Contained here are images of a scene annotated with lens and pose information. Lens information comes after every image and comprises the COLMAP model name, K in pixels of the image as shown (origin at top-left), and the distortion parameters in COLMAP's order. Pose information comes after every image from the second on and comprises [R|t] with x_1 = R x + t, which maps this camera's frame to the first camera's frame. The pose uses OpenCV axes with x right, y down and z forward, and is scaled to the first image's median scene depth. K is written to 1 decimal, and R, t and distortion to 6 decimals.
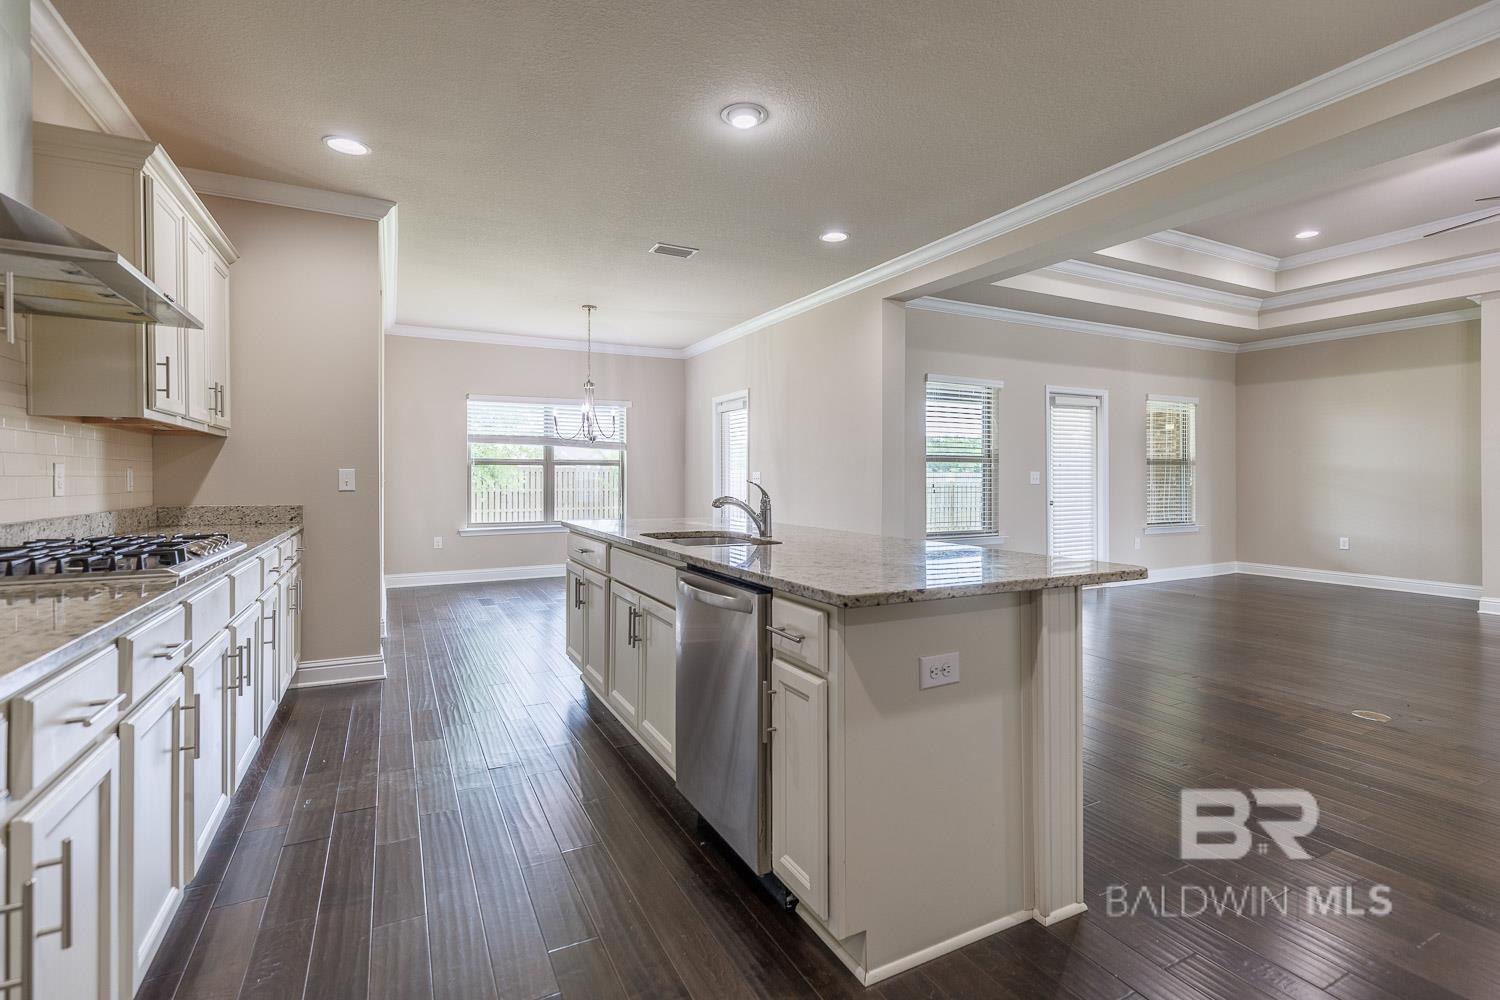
lens RADIAL K [[695.9, 0, 752.6], [0, 695.9, 479.4], [0, 0, 1]] dist [0.001886, 0.000049]
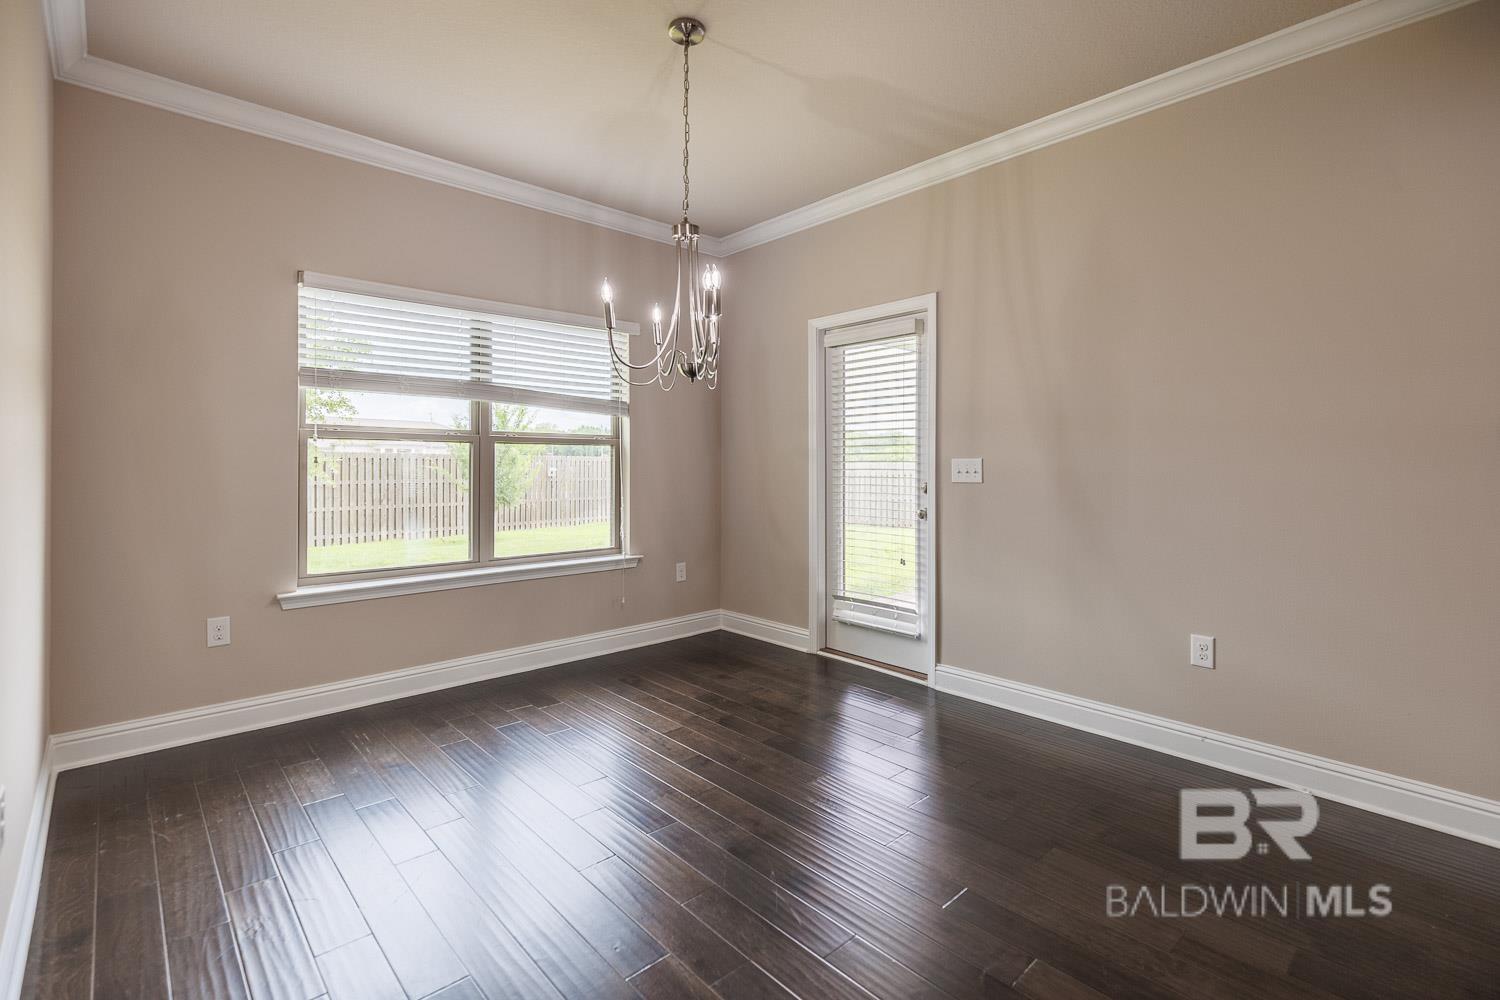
lens RADIAL K [[688.3, 0, 747.7], [0, 688.3, 464.7], [0, 0, 1]] dist [-0.000815, -0.000114]
pose [[0.965705, 0.003376, 0.259620, -0.243784], [-0.002126, 0.999985, -0.005096, -0.002482], [-0.259633, 0.004370, 0.965697, 0.501836]]
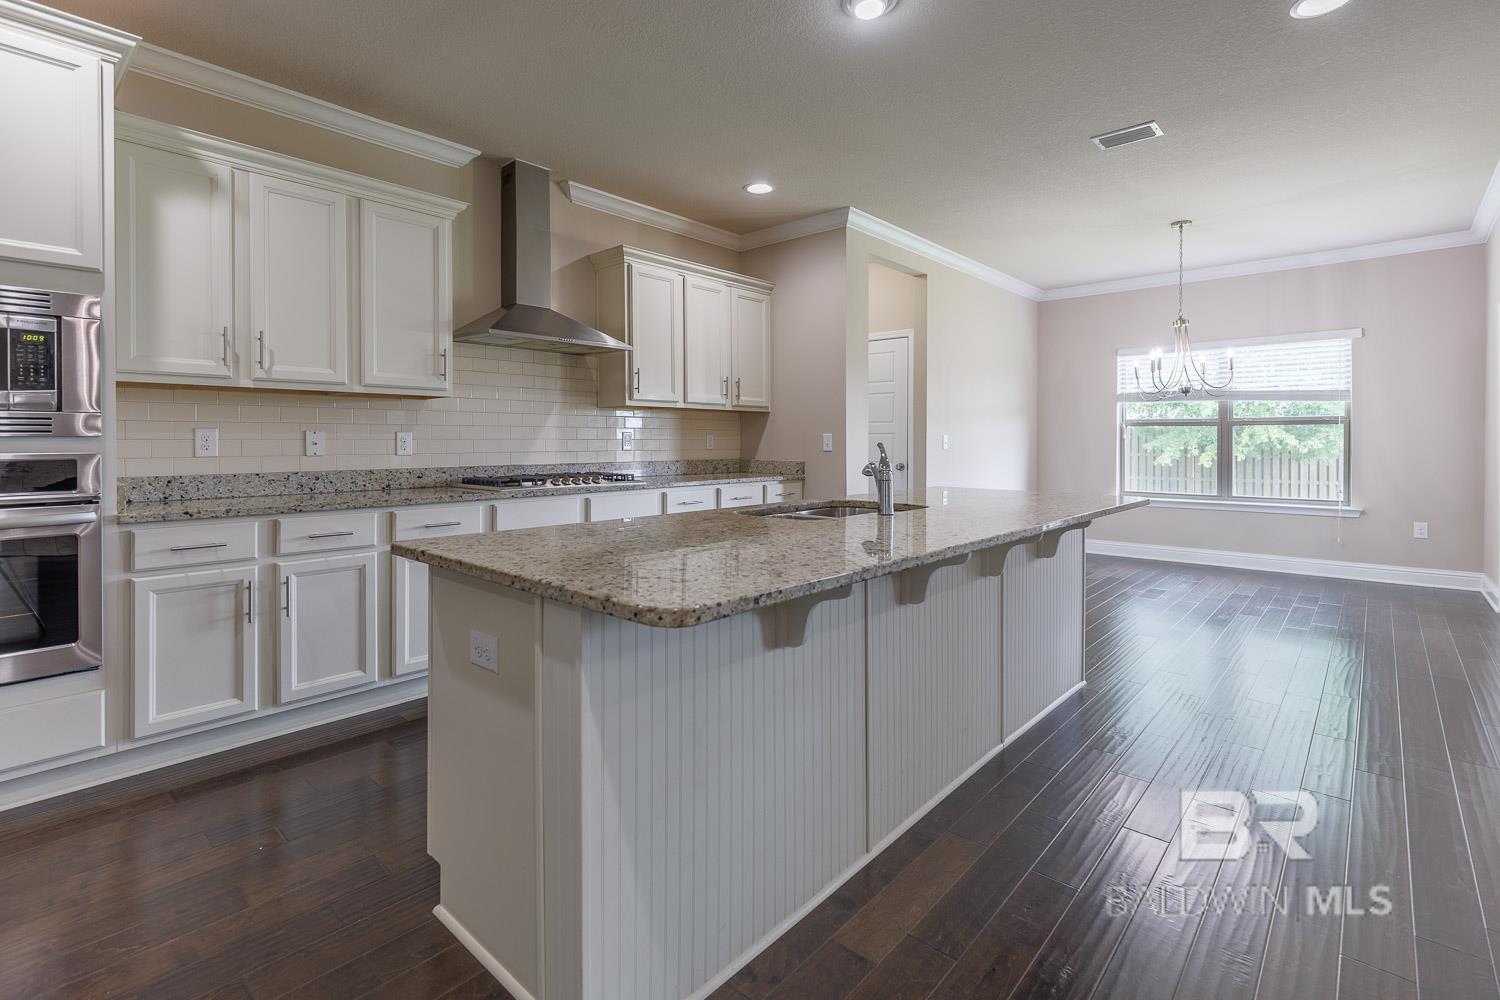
lens RADIAL K [[699.6, 0, 747.9], [0, 699.6, 446.8], [0, 0, 1]] dist [-0.000067, 0.000042]
pose [[0.350304, 0.005833, -0.936618, 0.270166], [-0.002001, 0.999983, 0.005480, 0.000901], [0.936634, -0.000046, 0.350309, 0.214547]]
